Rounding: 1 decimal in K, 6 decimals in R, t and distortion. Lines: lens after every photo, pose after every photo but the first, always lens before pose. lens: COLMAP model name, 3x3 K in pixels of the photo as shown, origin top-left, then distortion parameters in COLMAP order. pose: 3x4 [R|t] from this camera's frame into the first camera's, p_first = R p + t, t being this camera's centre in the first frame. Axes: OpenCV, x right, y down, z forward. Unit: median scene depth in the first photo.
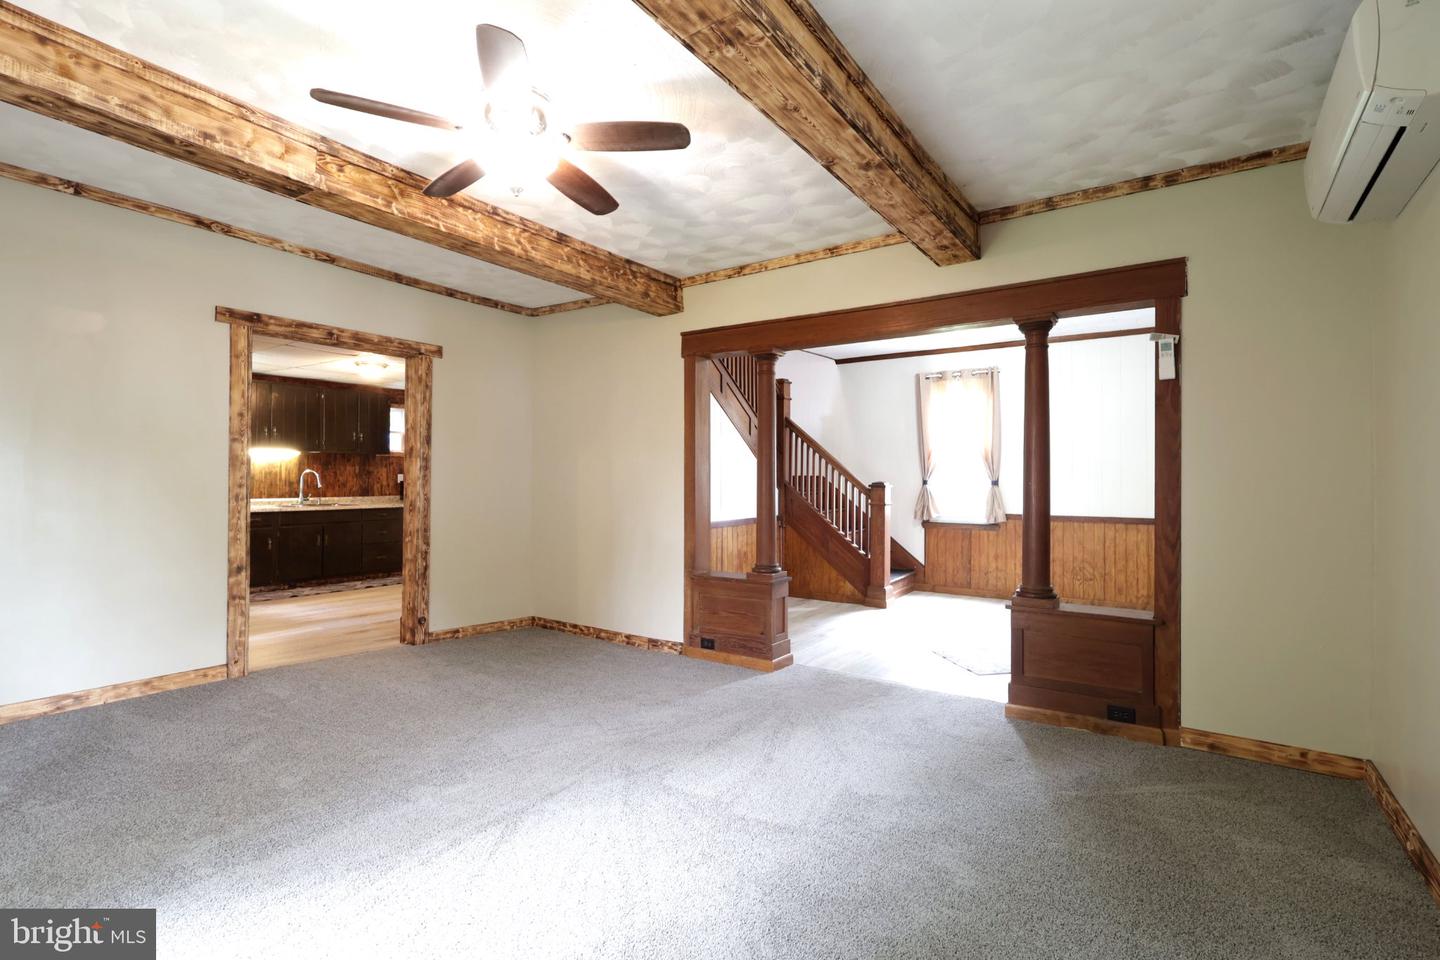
lens RADIAL K [[680.3, 0, 709.1], [0, 680.3, 471.5], [0, 0, 1]] dist [0.000442, 0.001242]
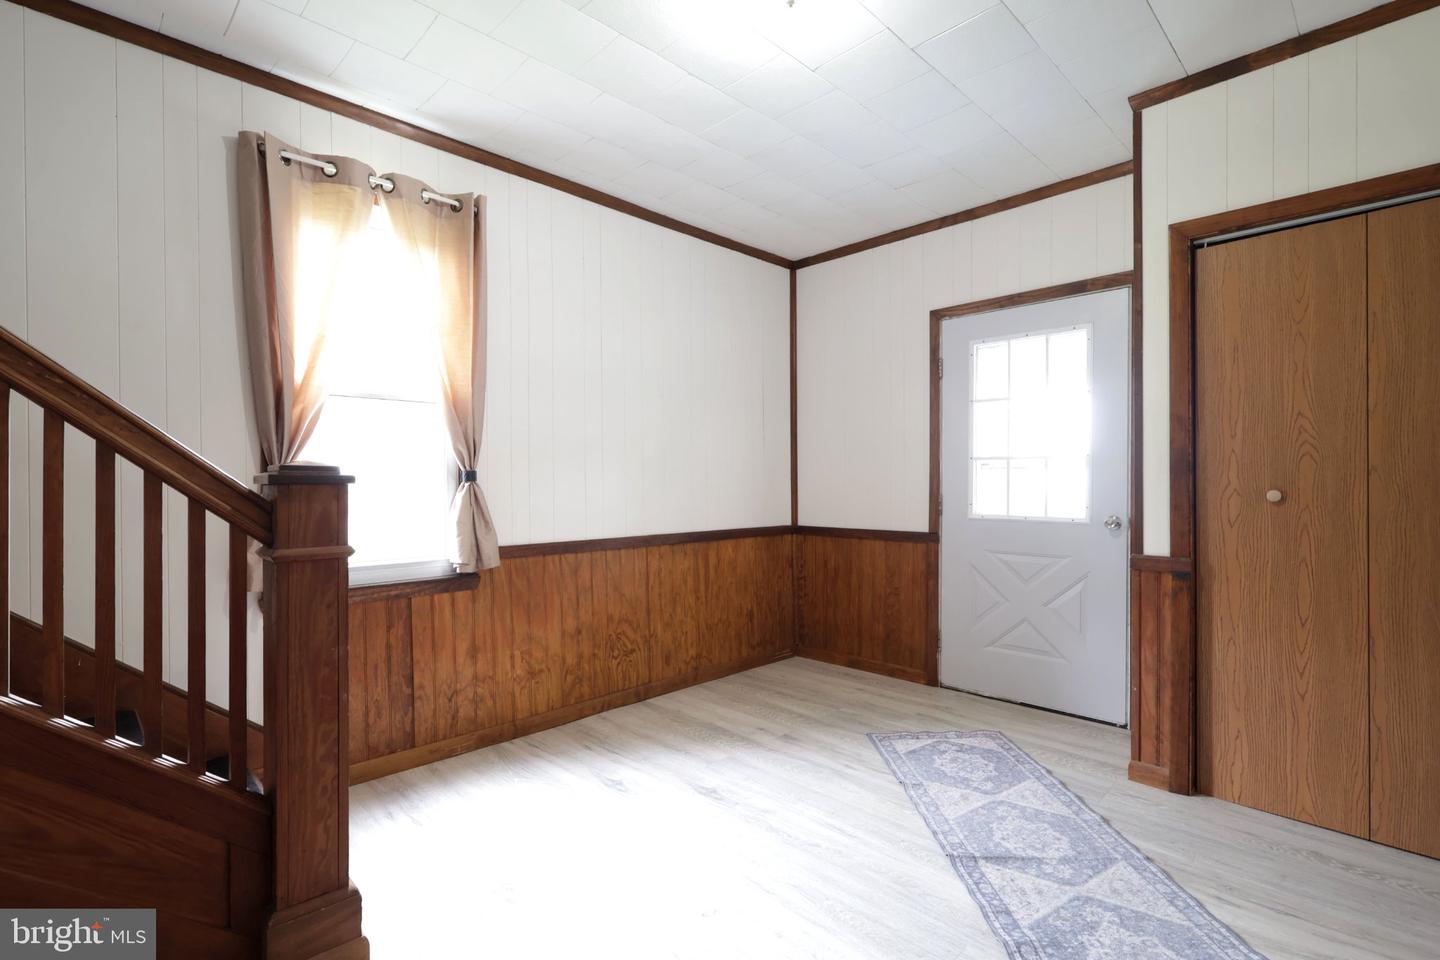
lens RADIAL K [[680.3, 0, 715.8], [0, 680.3, 486.9], [0, 0, 1]] dist [0.000442, 0.001242]
pose [[0.166504, -0.006165, 0.986022, 0.035338], [-0.000689, 0.999979, 0.006369, 0.023460], [-0.986041, -0.001740, 0.166496, 0.875079]]
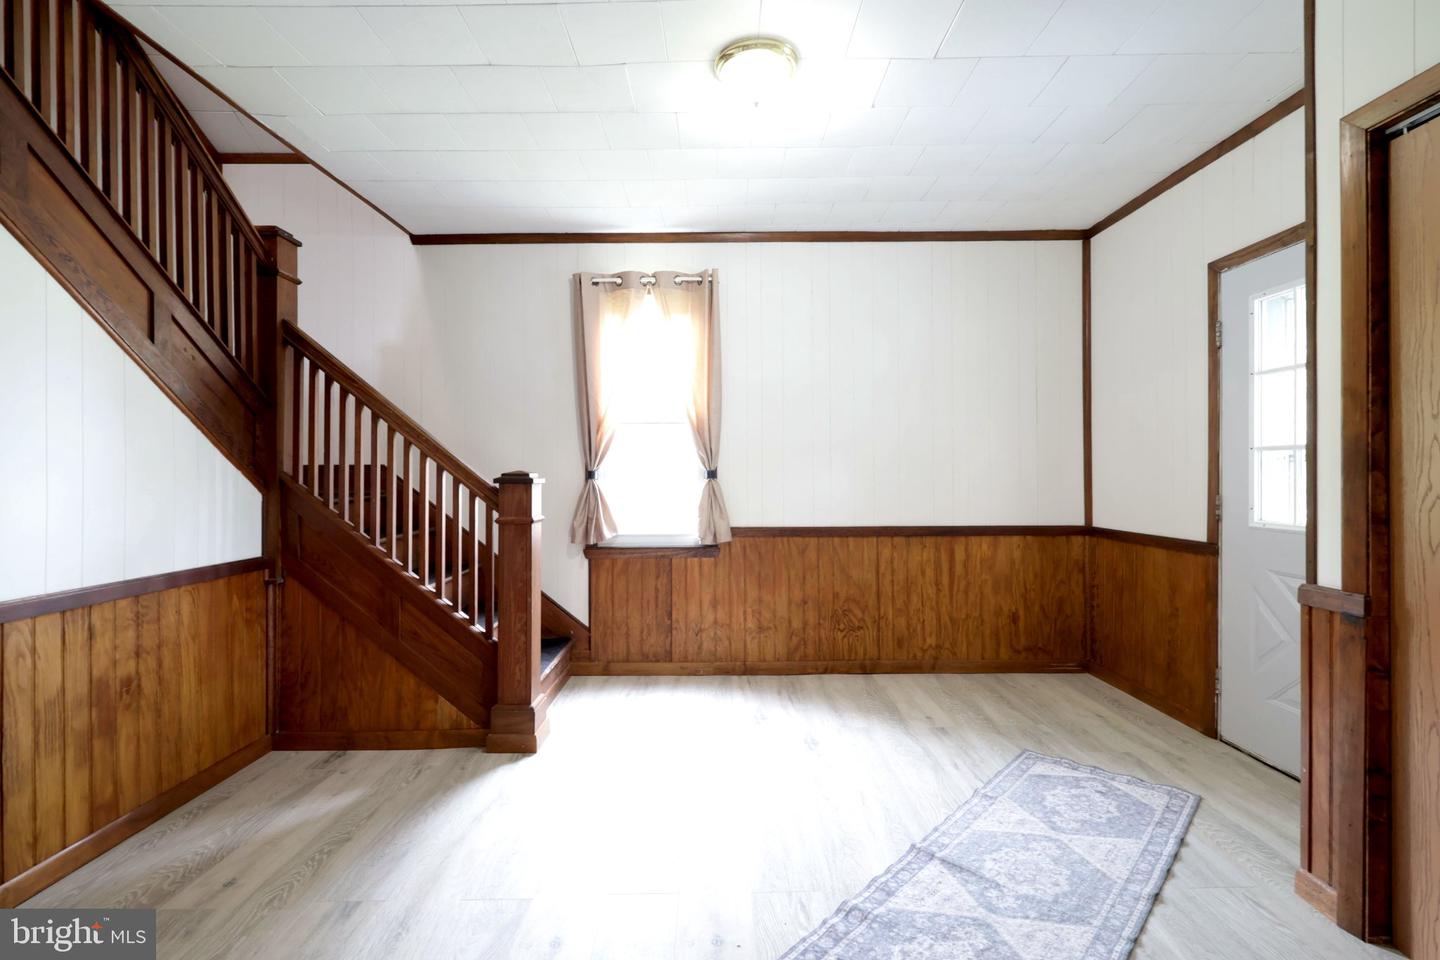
lens RADIAL K [[680.3, 0, 716.2], [0, 680.3, 475.6], [0, 0, 1]] dist [0.000442, 0.001242]
pose [[0.816834, -0.004171, 0.576858, 0.102991], [0.002184, 0.999989, 0.004139, 0.017546], [-0.576868, -0.002121, 0.816834, 0.592505]]
